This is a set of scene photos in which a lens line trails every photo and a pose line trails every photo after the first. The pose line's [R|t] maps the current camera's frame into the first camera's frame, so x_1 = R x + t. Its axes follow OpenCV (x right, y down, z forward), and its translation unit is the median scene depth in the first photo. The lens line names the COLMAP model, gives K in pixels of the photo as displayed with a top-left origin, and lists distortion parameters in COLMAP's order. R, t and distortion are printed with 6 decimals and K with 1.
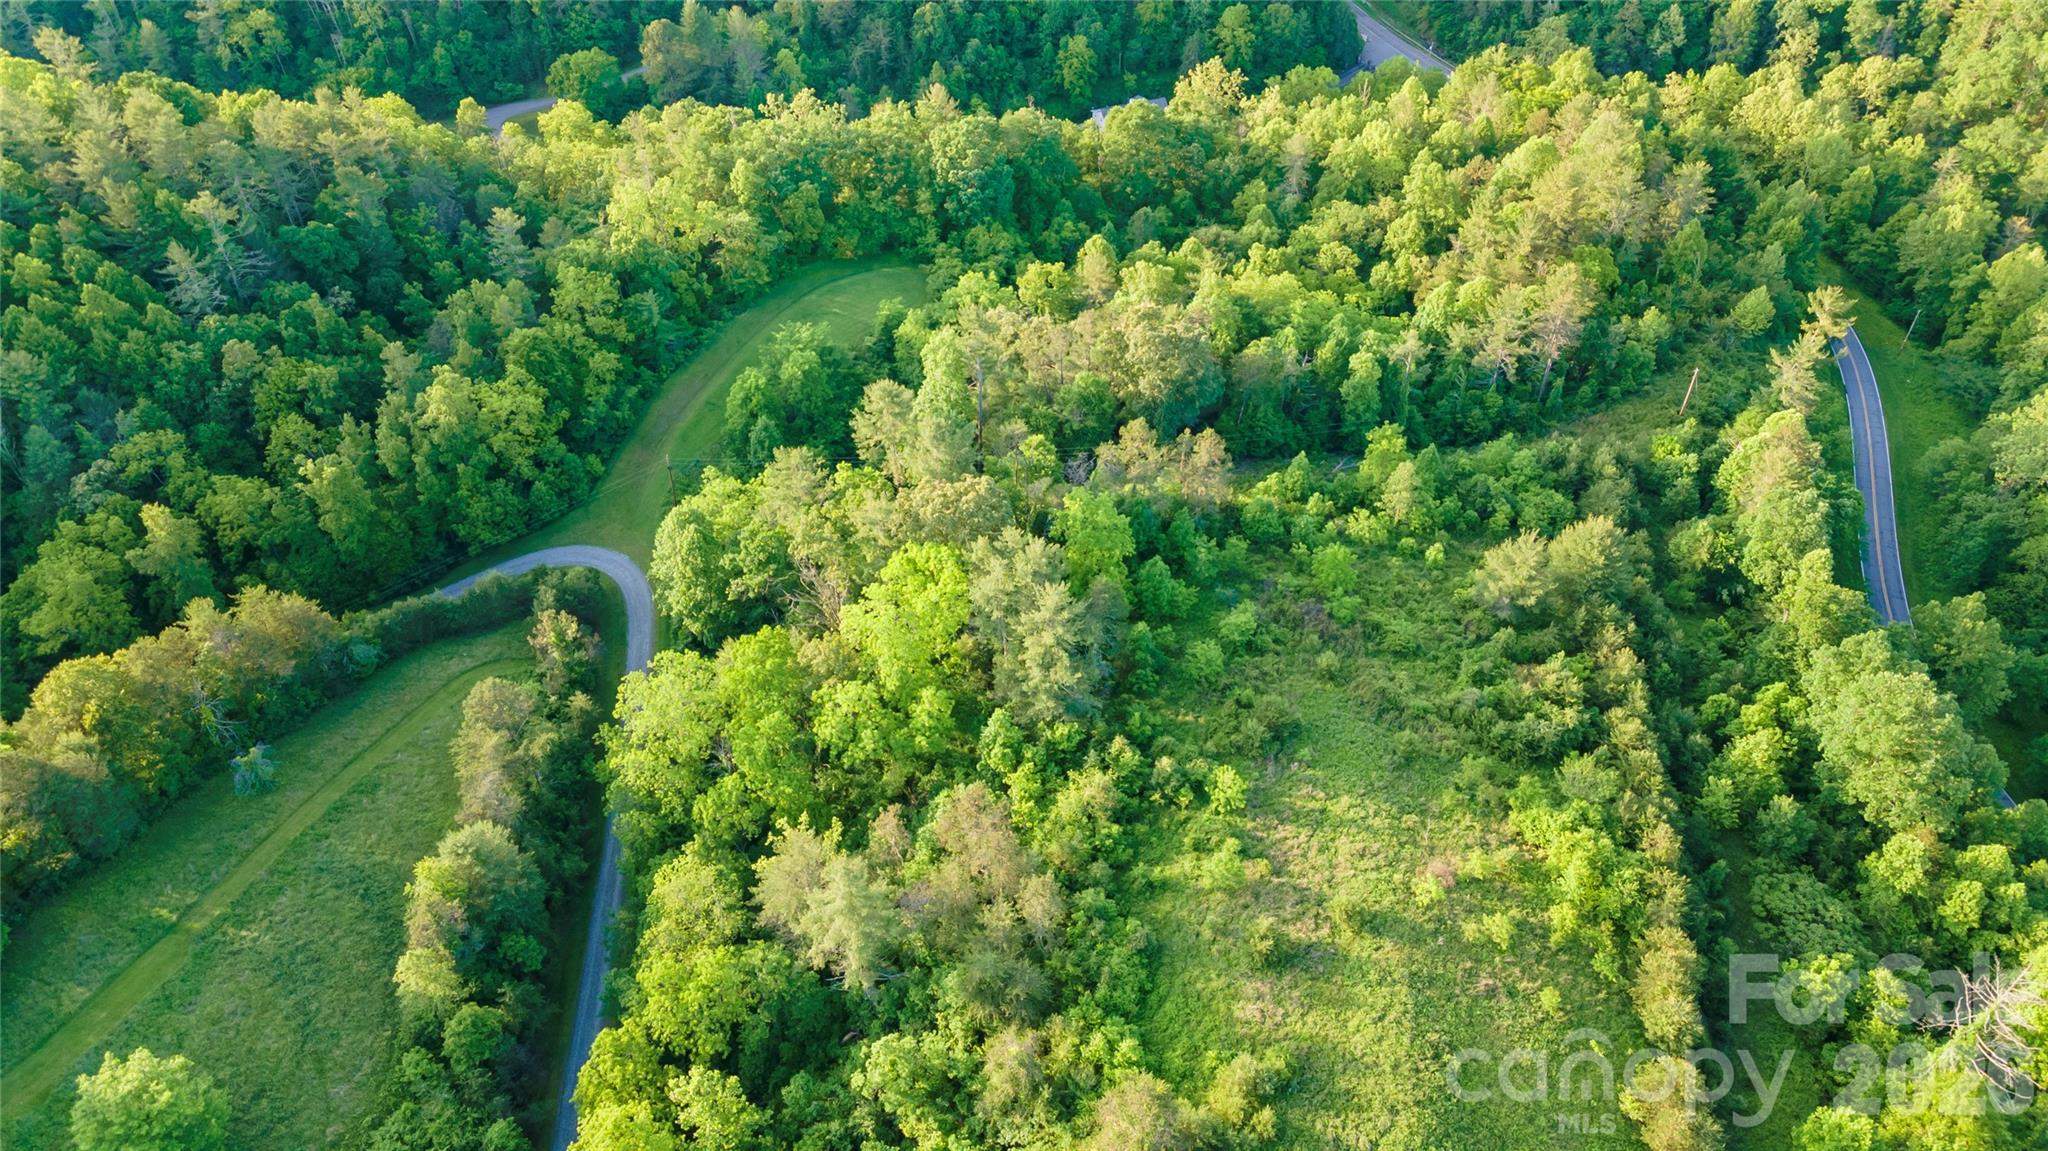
lens RADIAL K [[1471.8, 0, 1030.6], [0, 1471.8, 576.6], [0, 0, 1]] dist [0.029393, 0.026562]
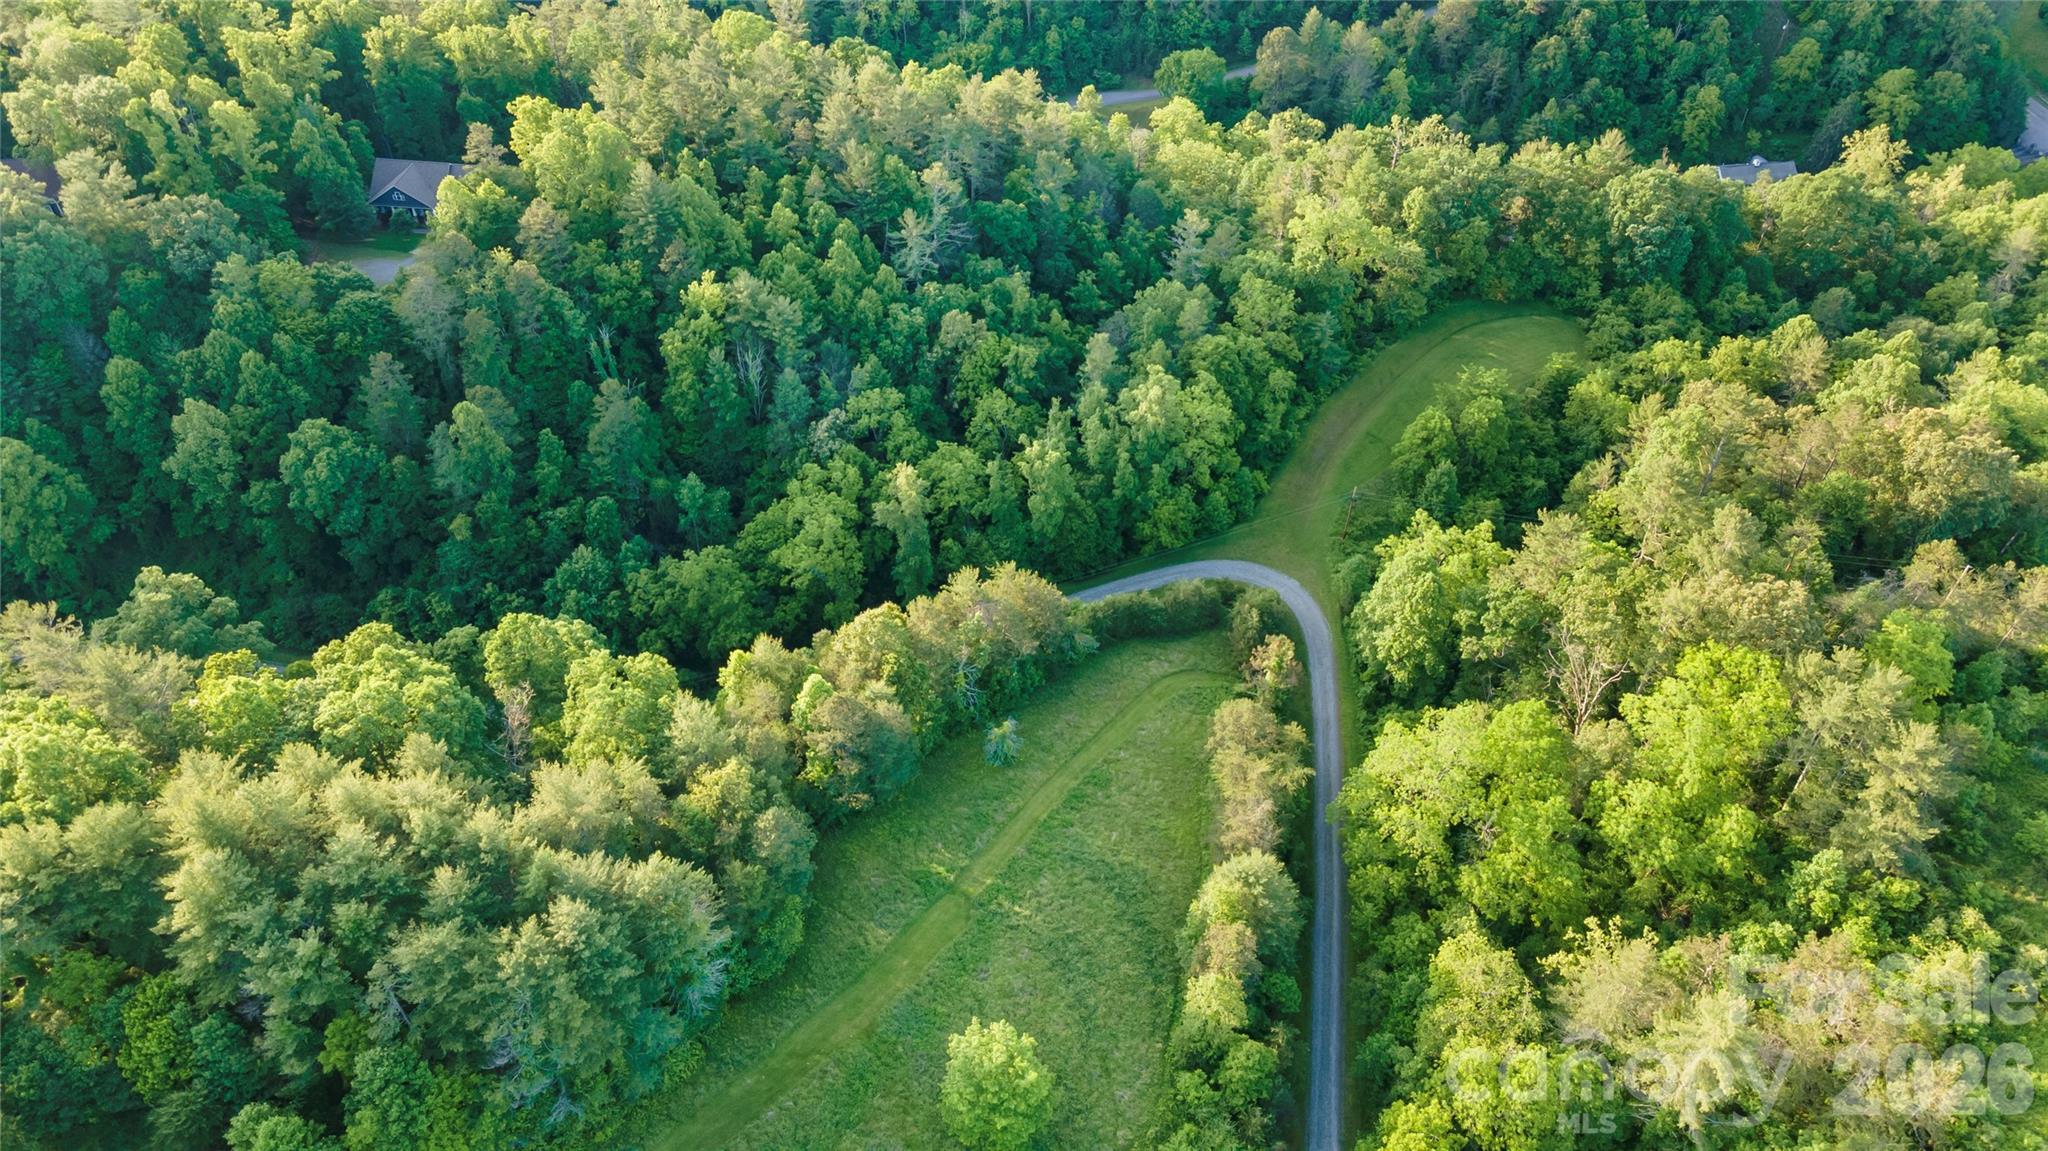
lens RADIAL K [[1471.8, 0, 1033.9], [0, 1471.8, 580.6], [0, 0, 1]] dist [0.029393, 0.026562]
pose [[0.967327, 0.176435, -0.182066, -0.252890], [-0.175712, 0.984234, 0.020224, -0.003578], [0.182764, 0.012428, 0.983078, 0.002808]]
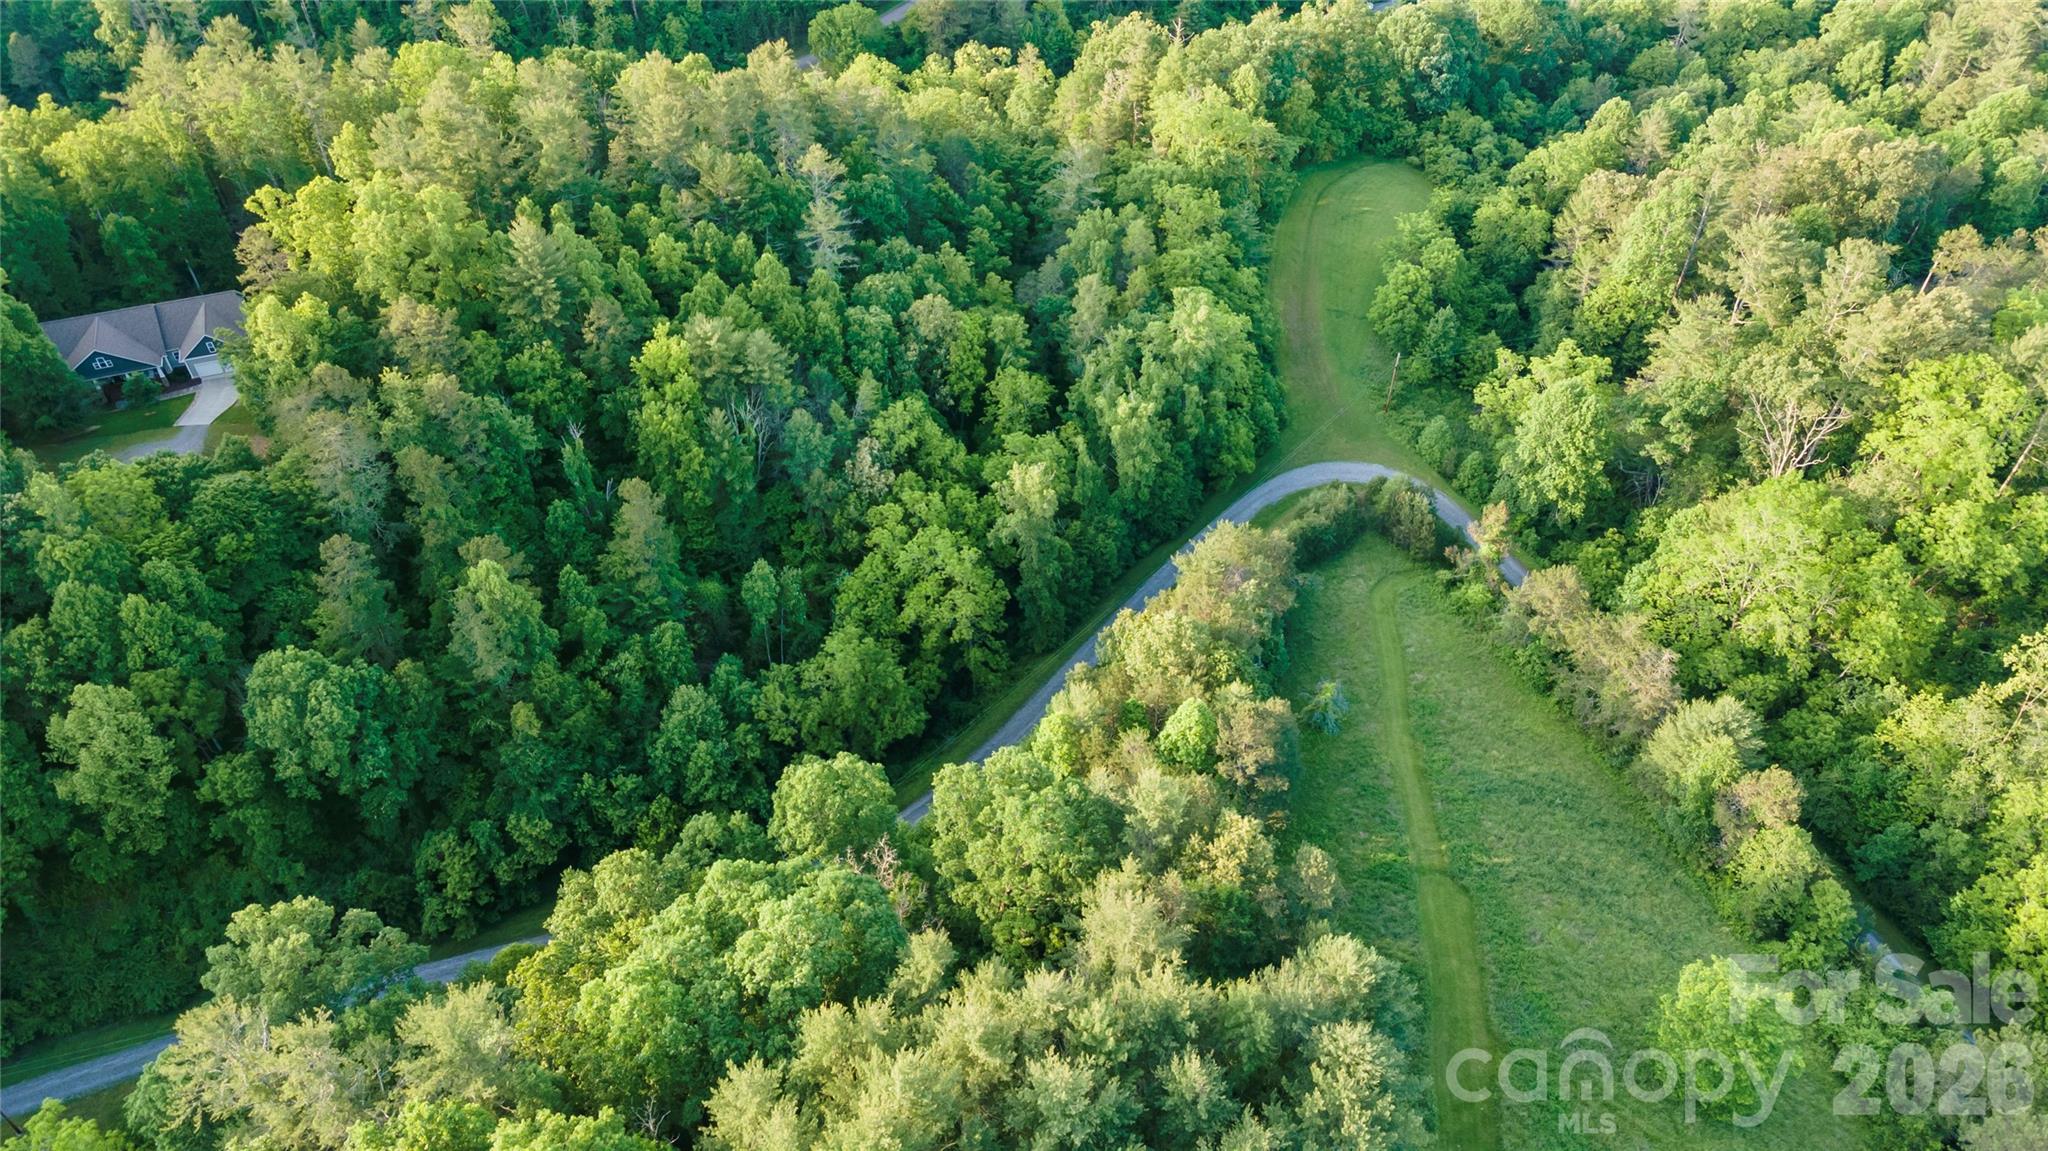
lens RADIAL K [[1471.8, 0, 1033.3], [0, 1471.8, 574.7], [0, 0, 1]] dist [0.029393, 0.026562]
pose [[0.972575, -0.160982, 0.167878, -0.627066], [0.160530, 0.986896, 0.016354, 0.004073], [-0.168311, 0.011044, 0.985672, 0.105308]]
